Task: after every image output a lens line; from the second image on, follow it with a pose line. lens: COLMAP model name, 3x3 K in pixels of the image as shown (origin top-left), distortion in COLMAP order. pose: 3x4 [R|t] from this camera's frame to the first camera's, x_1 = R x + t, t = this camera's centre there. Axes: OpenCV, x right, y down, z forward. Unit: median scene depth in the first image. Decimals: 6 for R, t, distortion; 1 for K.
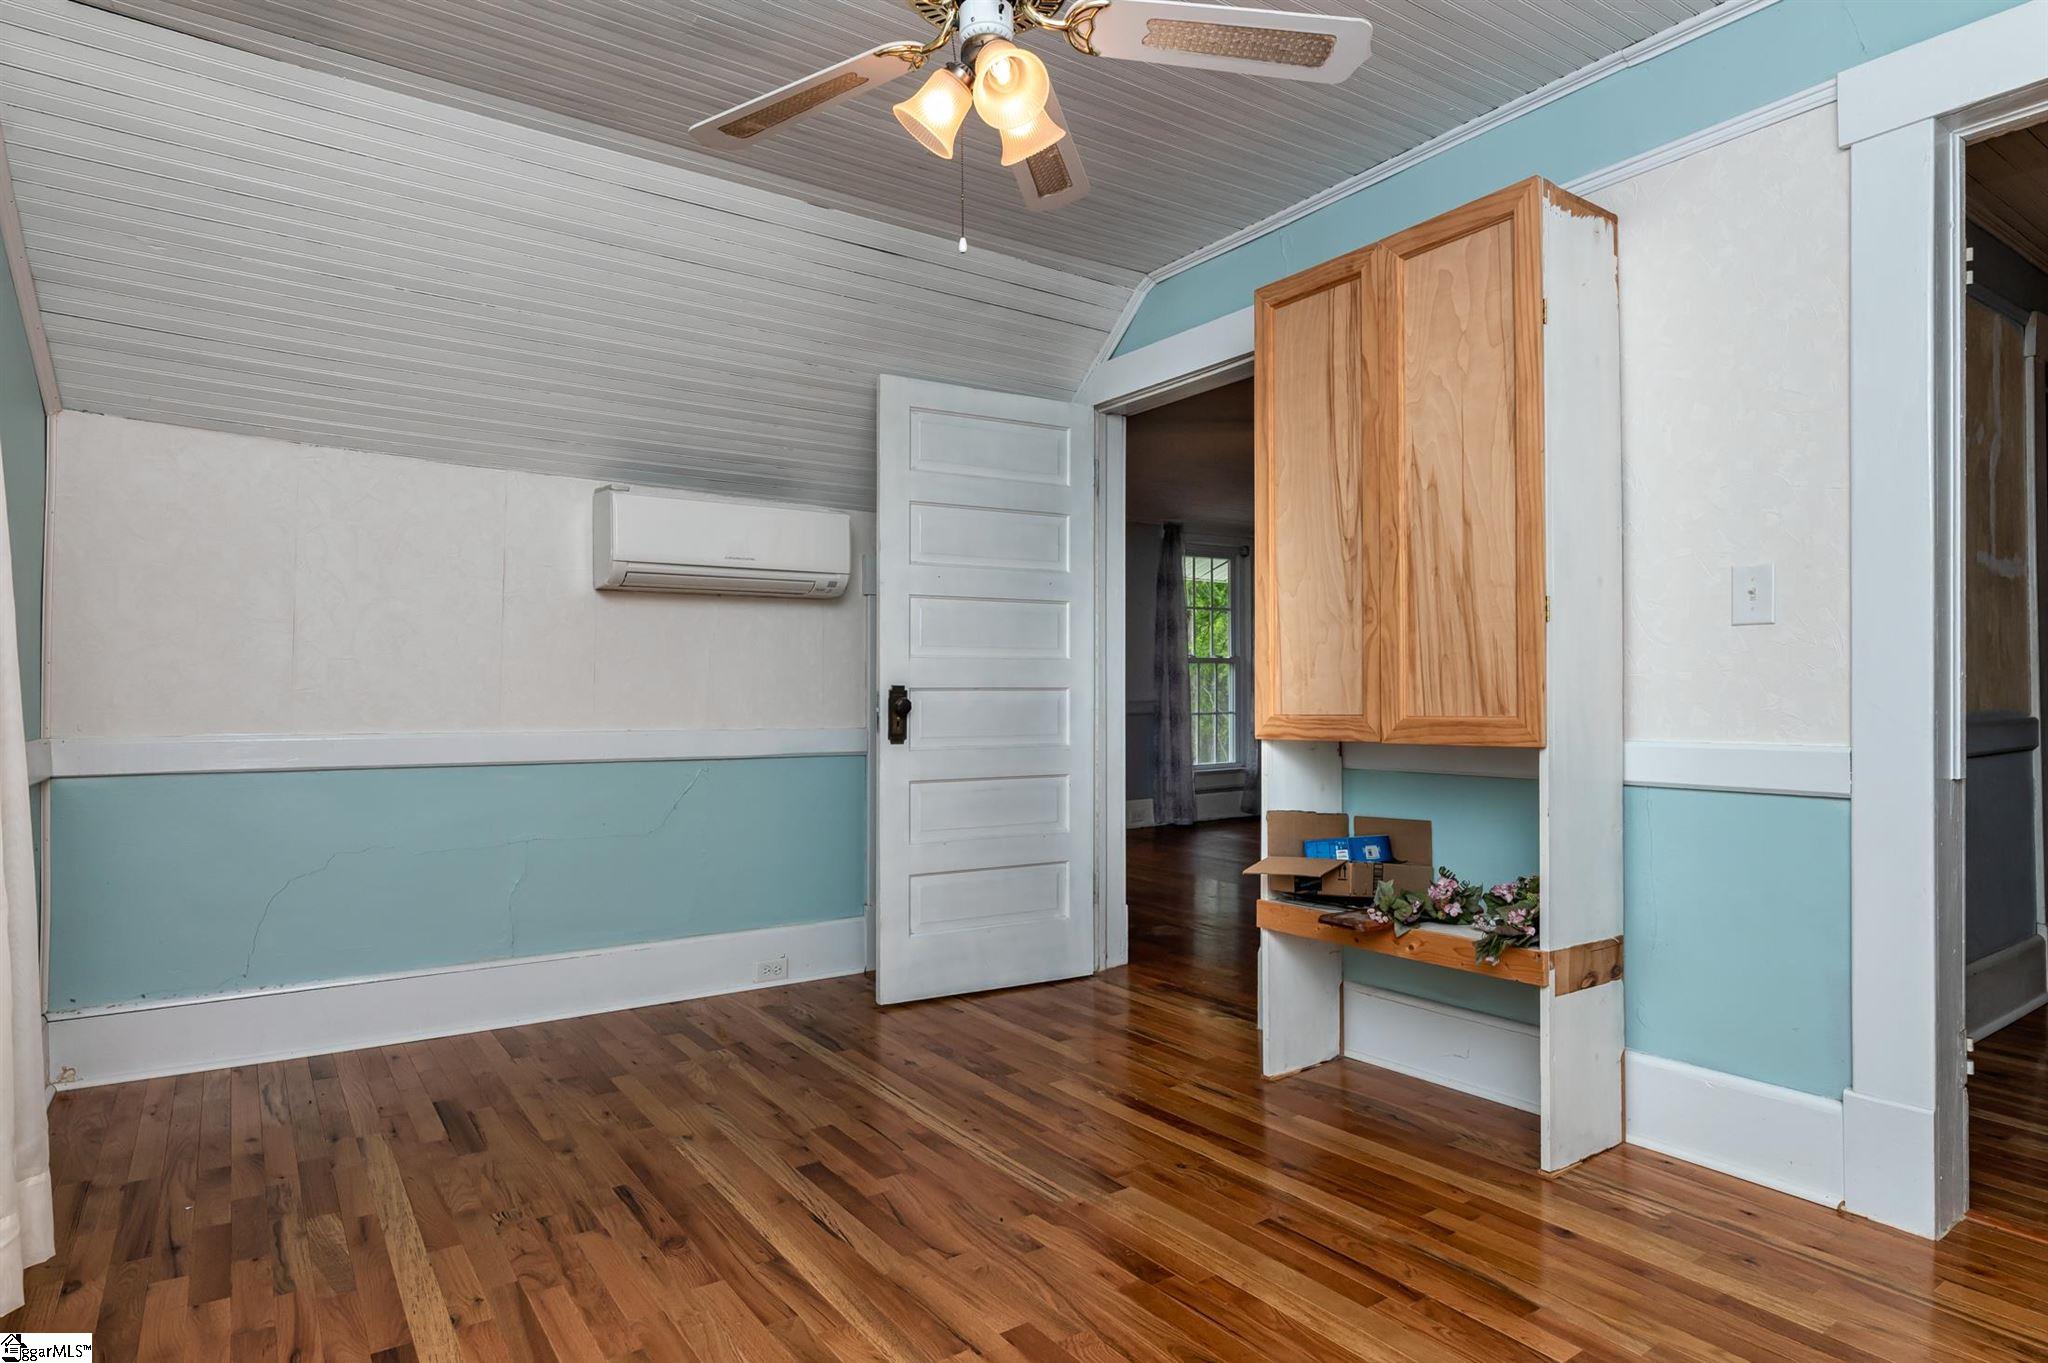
lens RADIAL K [[1138.7, 0, 1028.5], [0, 1138.7, 687.5], [0, 0, 1]] dist [-0.000535, -0.000625]
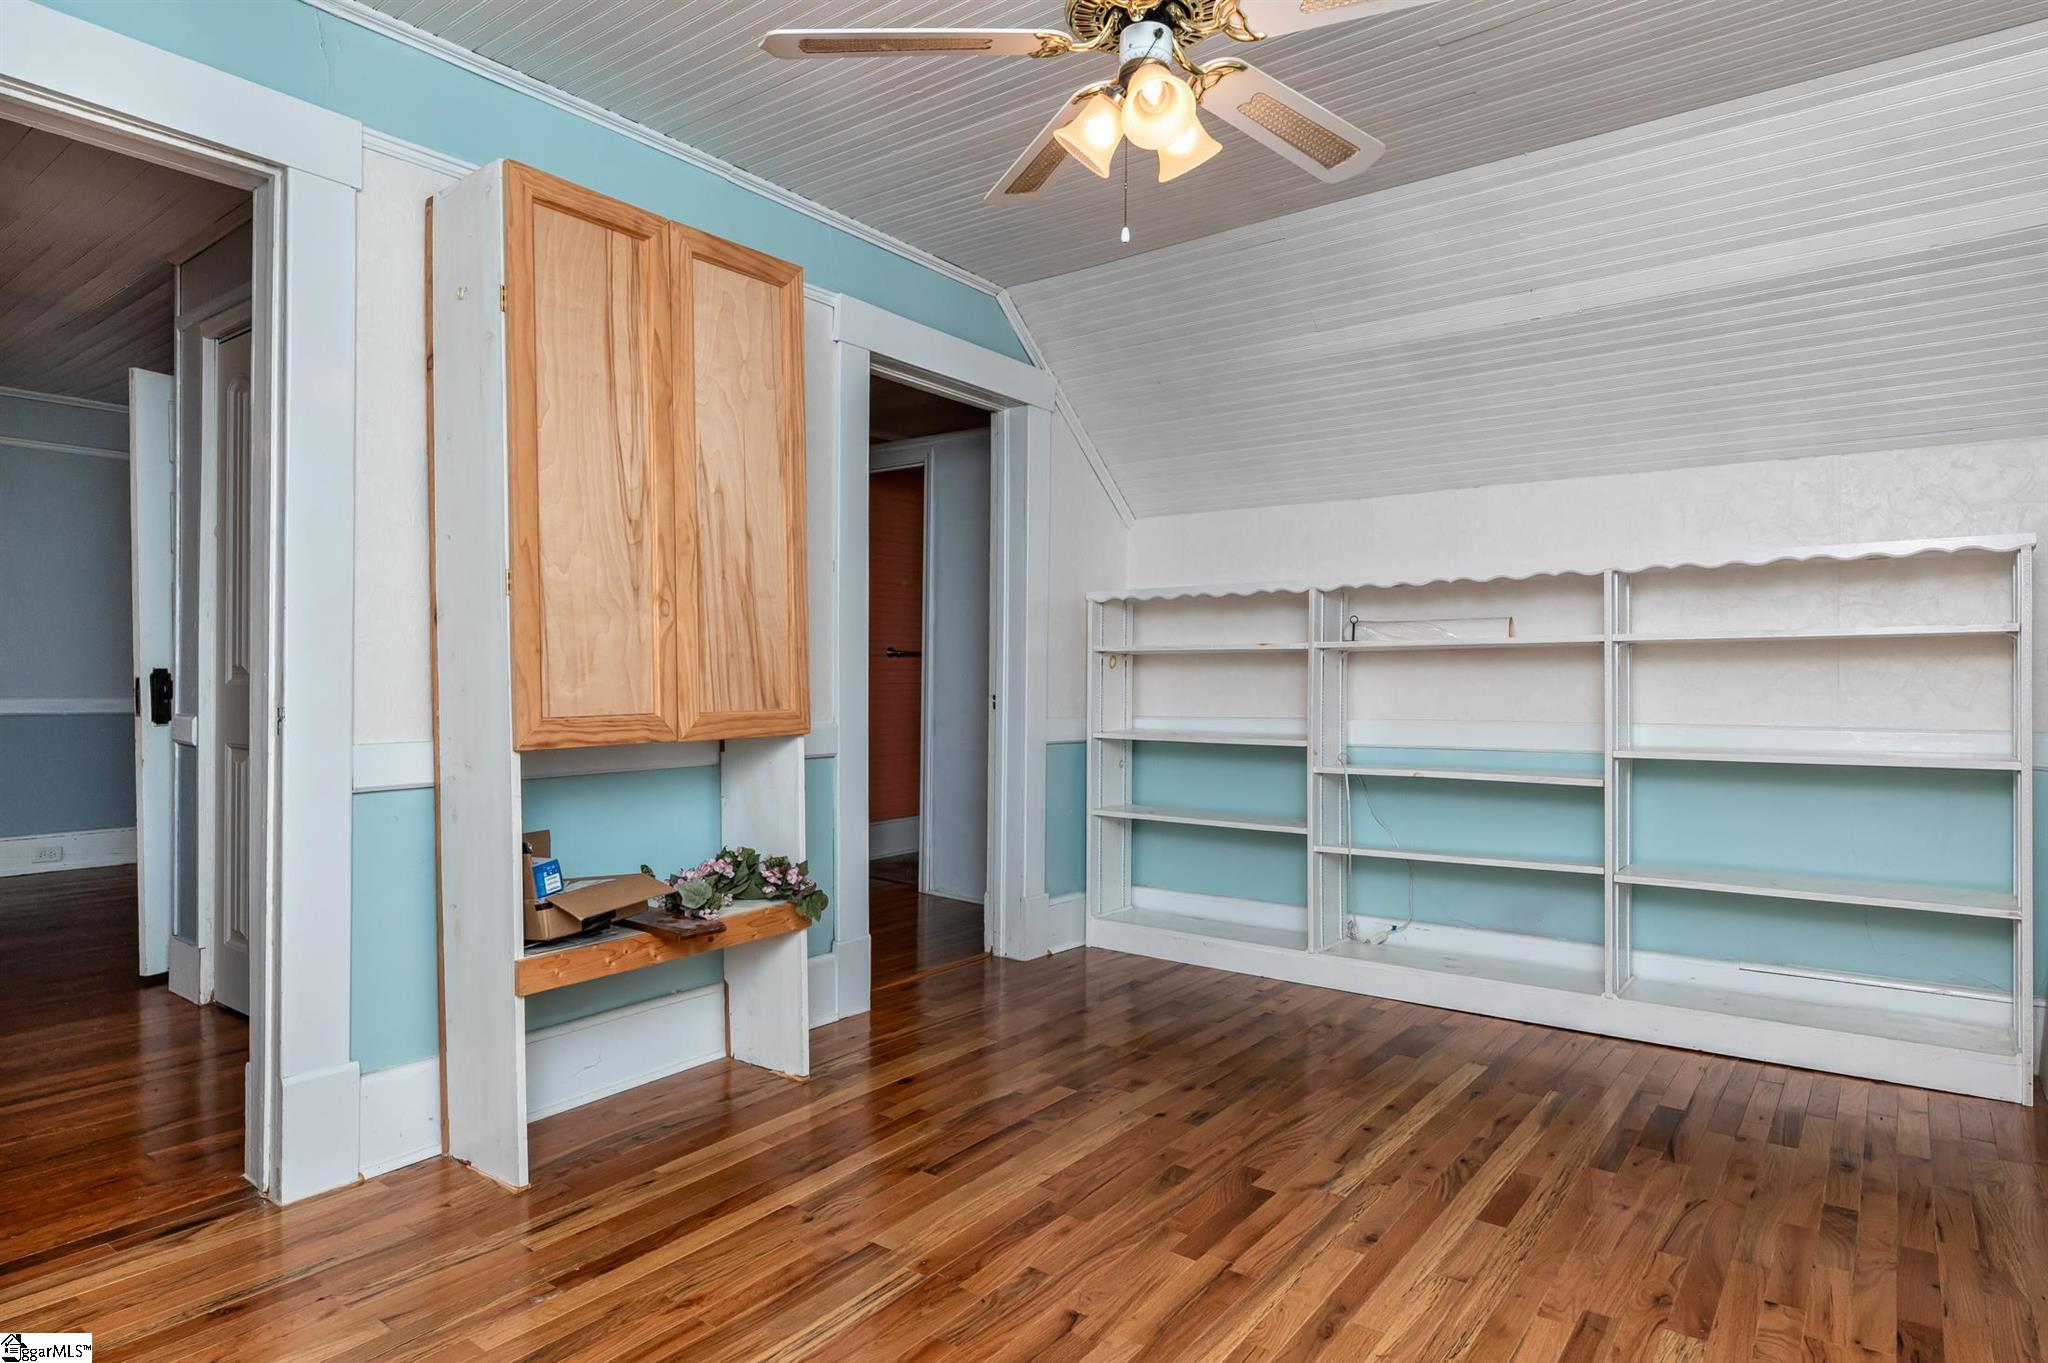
lens RADIAL K [[1138.7, 0, 1029.1], [0, 1138.7, 683.9], [0, 0, 1]] dist [-0.000535, -0.000625]
pose [[-0.307907, 0.006226, 0.951396, -0.677759], [-0.000771, 0.999977, -0.006794, 0.005736], [-0.951416, -0.002826, -0.307895, 0.977485]]
